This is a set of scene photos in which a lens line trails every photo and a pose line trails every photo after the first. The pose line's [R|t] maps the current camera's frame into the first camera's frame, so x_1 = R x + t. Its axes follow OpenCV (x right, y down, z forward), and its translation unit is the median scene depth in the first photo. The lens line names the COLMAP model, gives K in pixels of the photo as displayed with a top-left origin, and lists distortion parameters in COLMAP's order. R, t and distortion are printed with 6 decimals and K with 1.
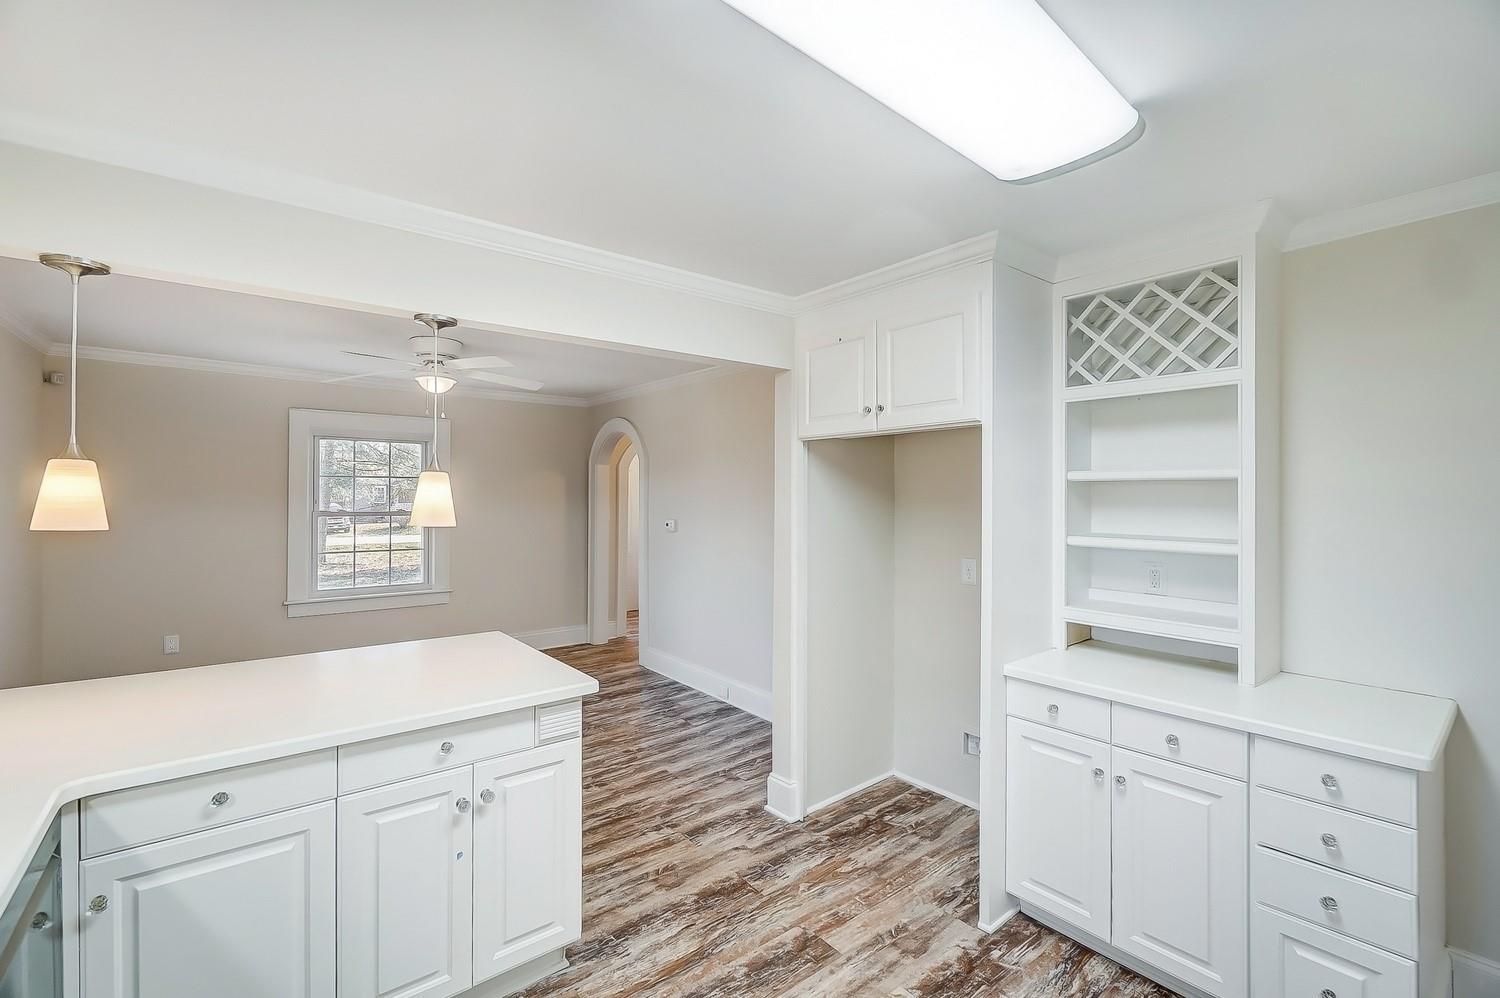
lens RADIAL K [[654.5, 0, 750.0], [0, 654.5, 499.0], [0, 0, 1]] dist [-0.001044, -0.000137]
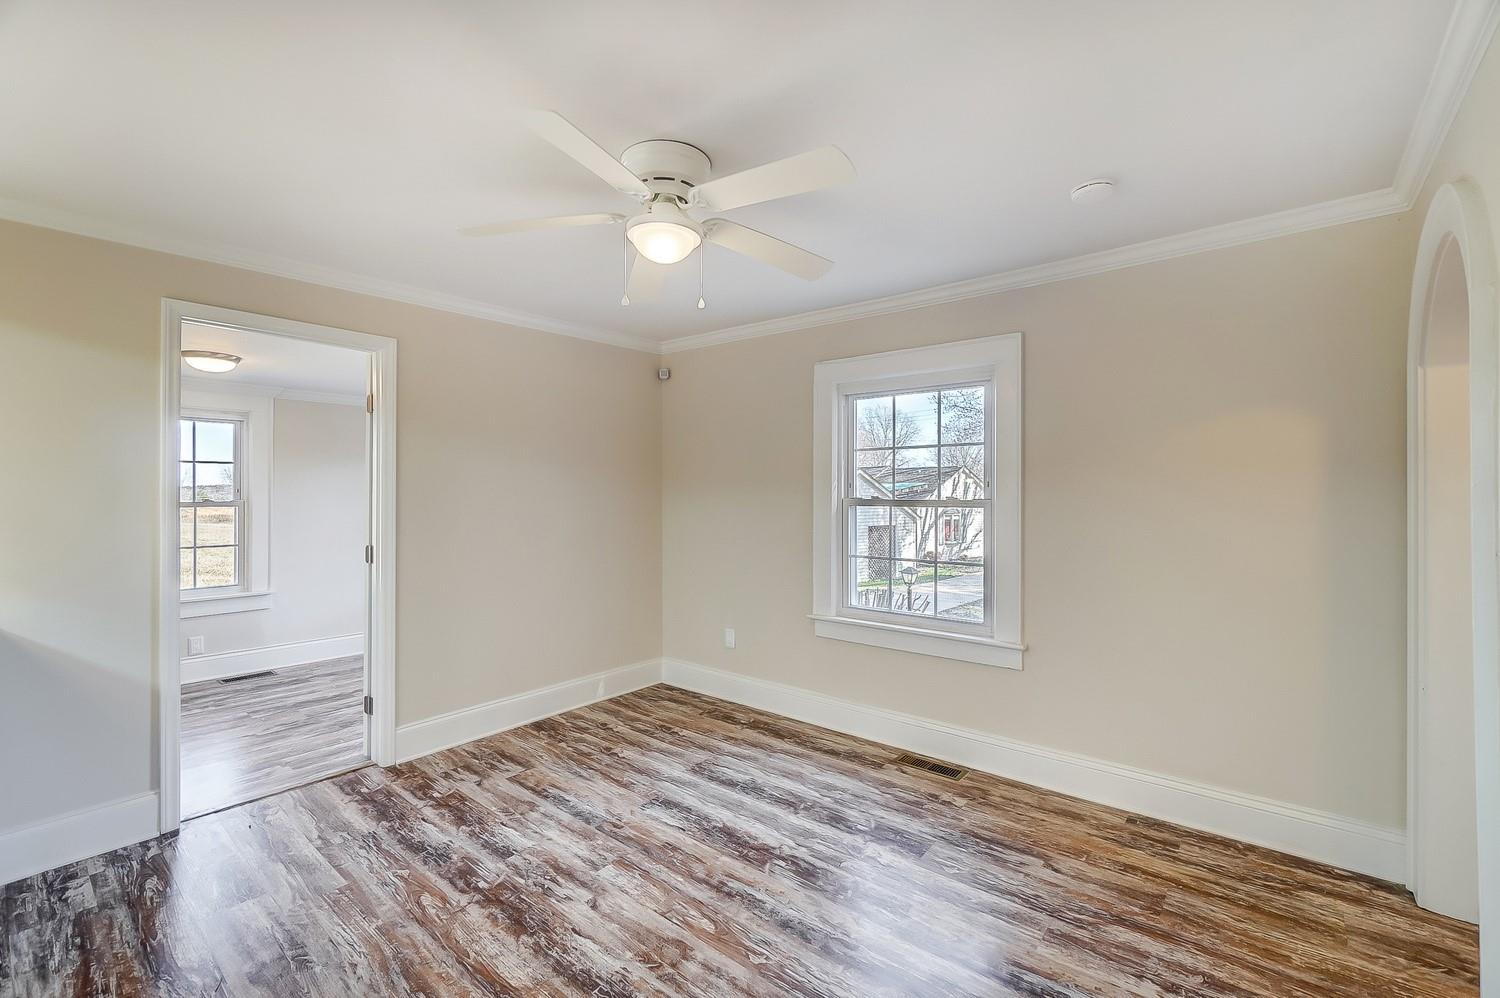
lens RADIAL K [[646.9, 0, 735.9], [0, 646.9, 493.6], [0, 0, 1]] dist [-0.007471, -0.000584]
pose [[0.192858, -0.007951, -0.981194, 0.032501], [-0.011299, 0.999883, -0.010323, 0.030881], [0.981162, 0.013078, 0.192746, 0.990117]]
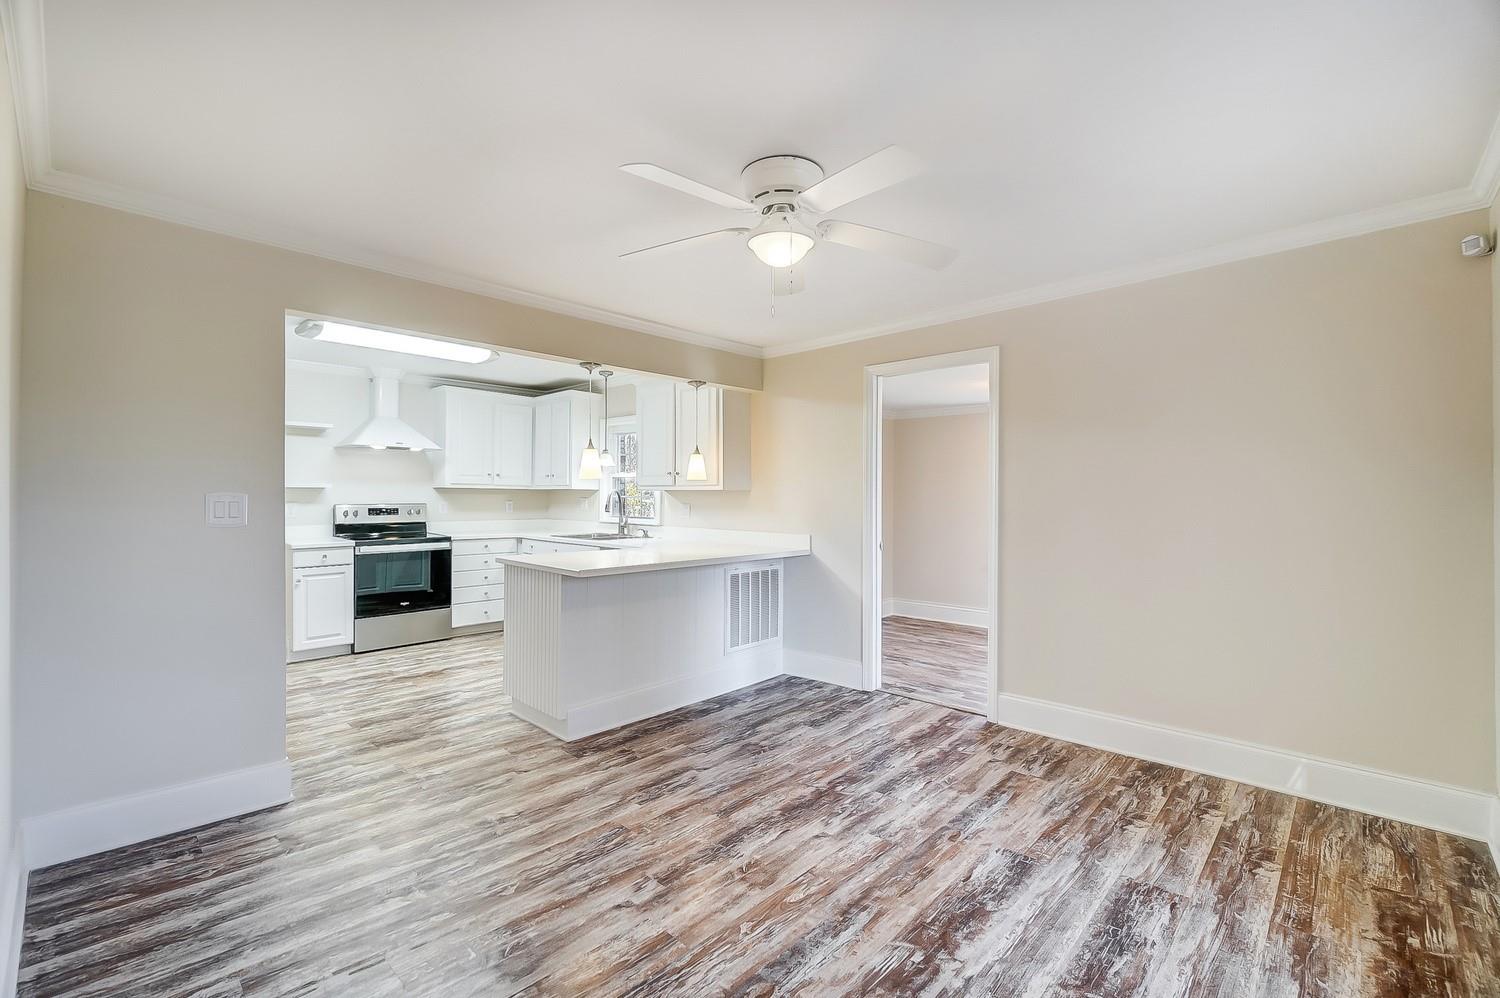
lens RADIAL K [[646.9, 0, 735.9], [0, 646.9, 493.6], [0, 0, 1]] dist [-0.007471, -0.000584]
pose [[-0.993507, -0.008336, -0.113469, -0.391745], [-0.009122, 0.999938, 0.006416, 0.040758], [0.113409, 0.007410, -0.993521, 1.614961]]
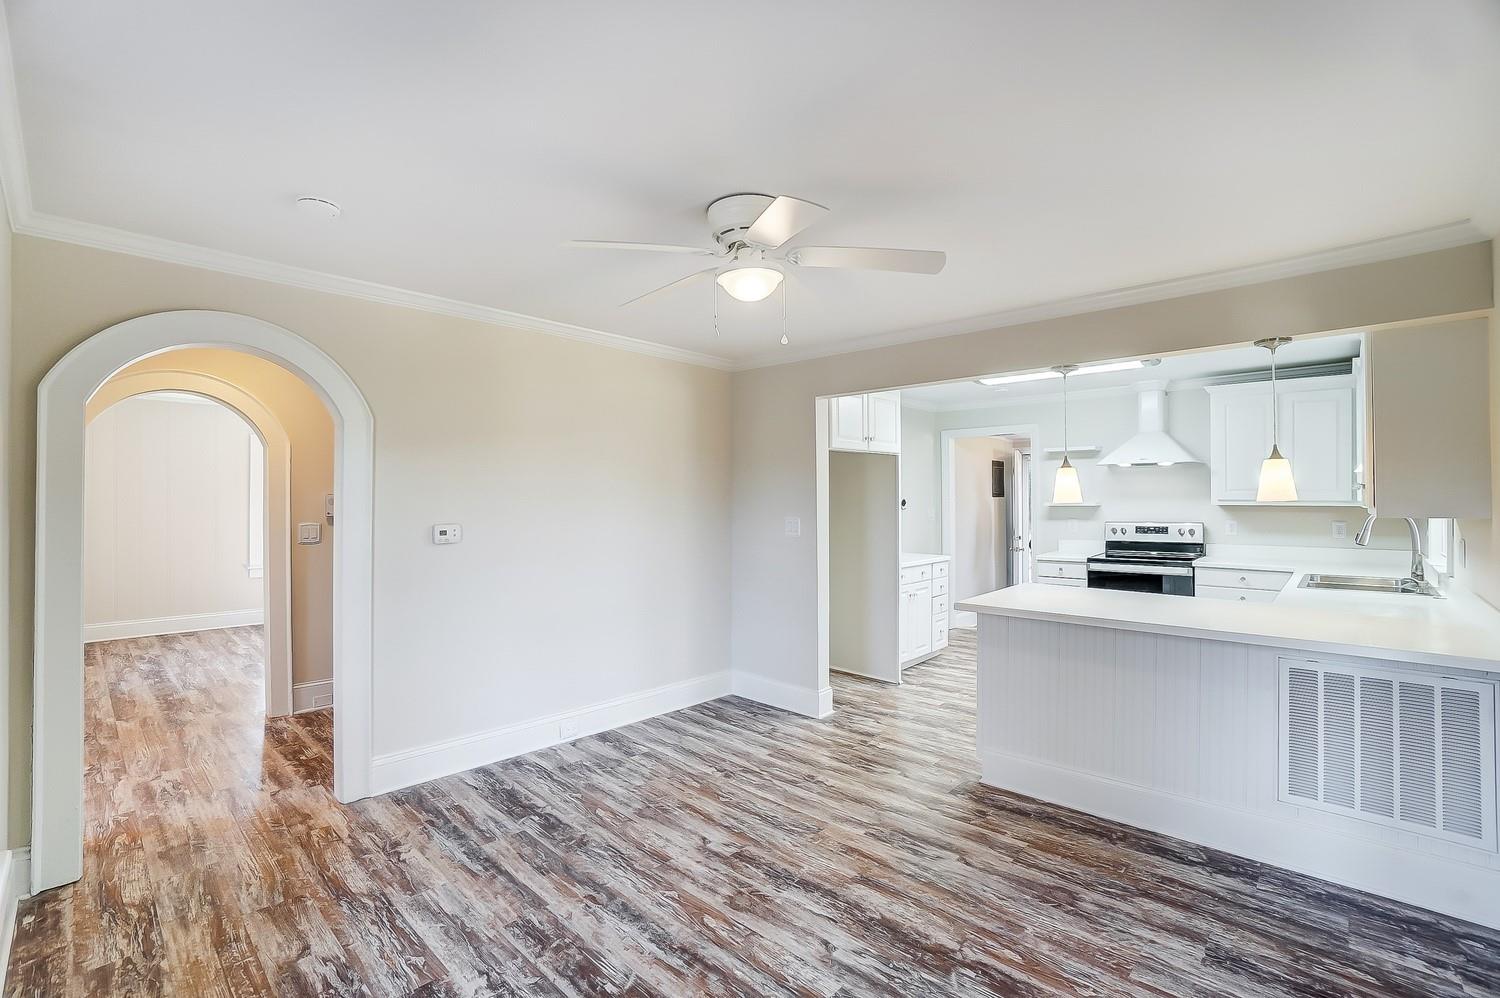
lens RADIAL K [[656.7, 0, 728.7], [0, 656.7, 493.0], [0, 0, 1]] dist [-0.067549, 0.022682]
pose [[-0.121745, 0.005707, 0.992545, -1.076838], [0.012235, 0.999916, -0.004248, 0.010163], [-0.992486, 0.011627, -0.121805, 1.124535]]
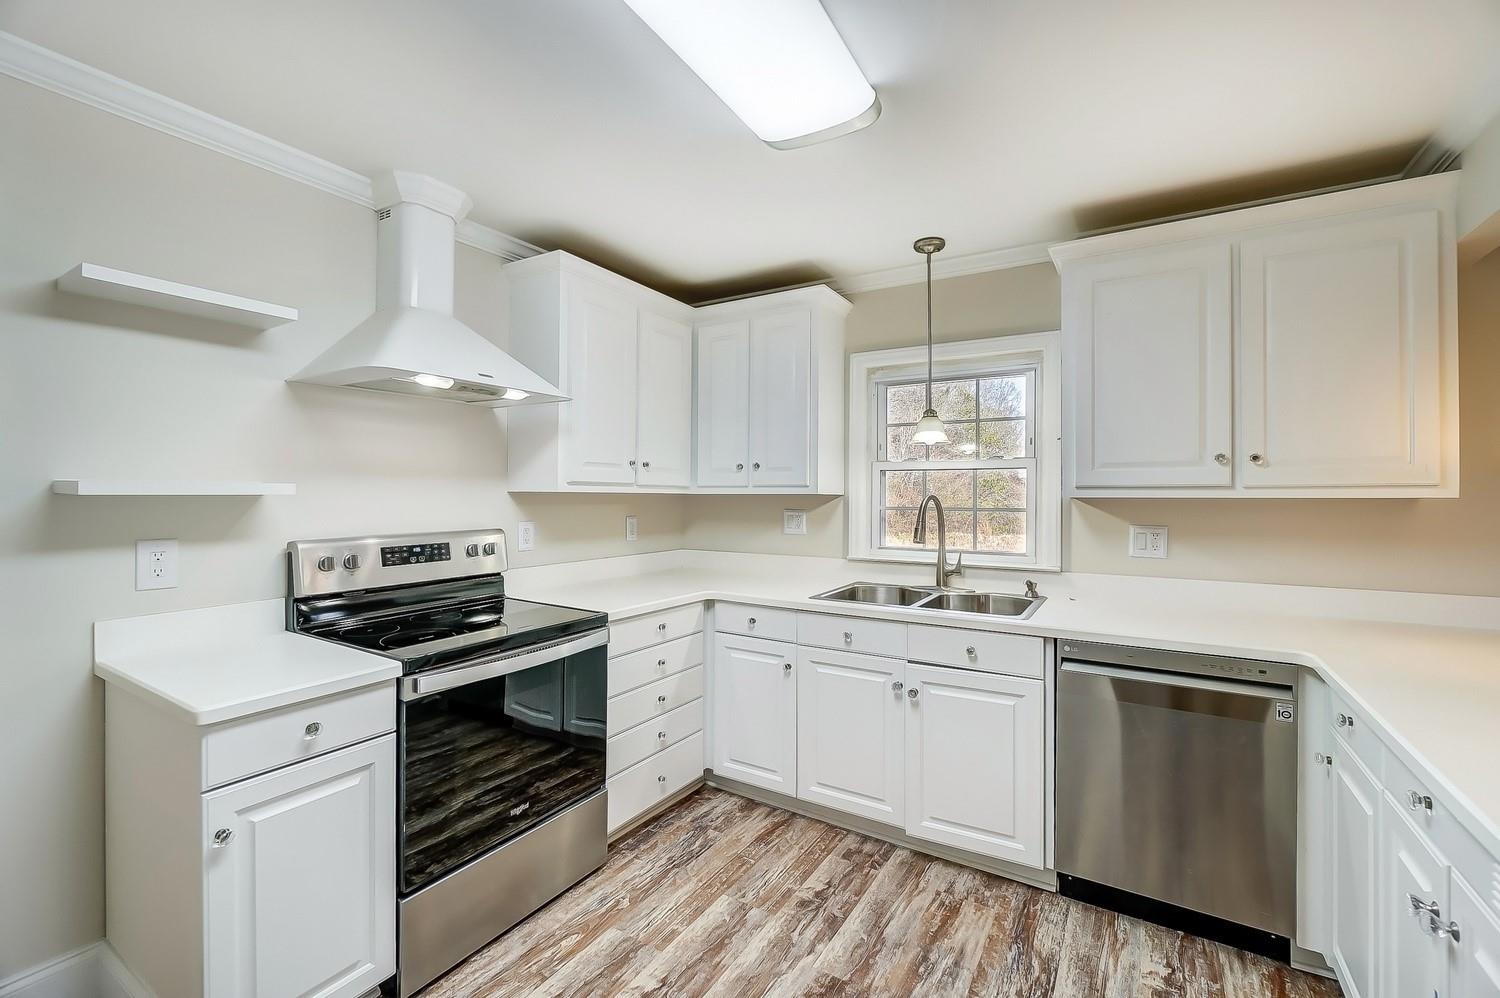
lens RADIAL K [[646.9, 0, 735.9], [0, 646.9, 493.6], [0, 0, 1]] dist [-0.007471, -0.000584]
pose [[-0.946937, -0.005563, -0.321372, 0.186506], [-0.007612, 0.999958, 0.005121, 0.039702], [0.321330, 0.007296, -0.946939, 0.645549]]
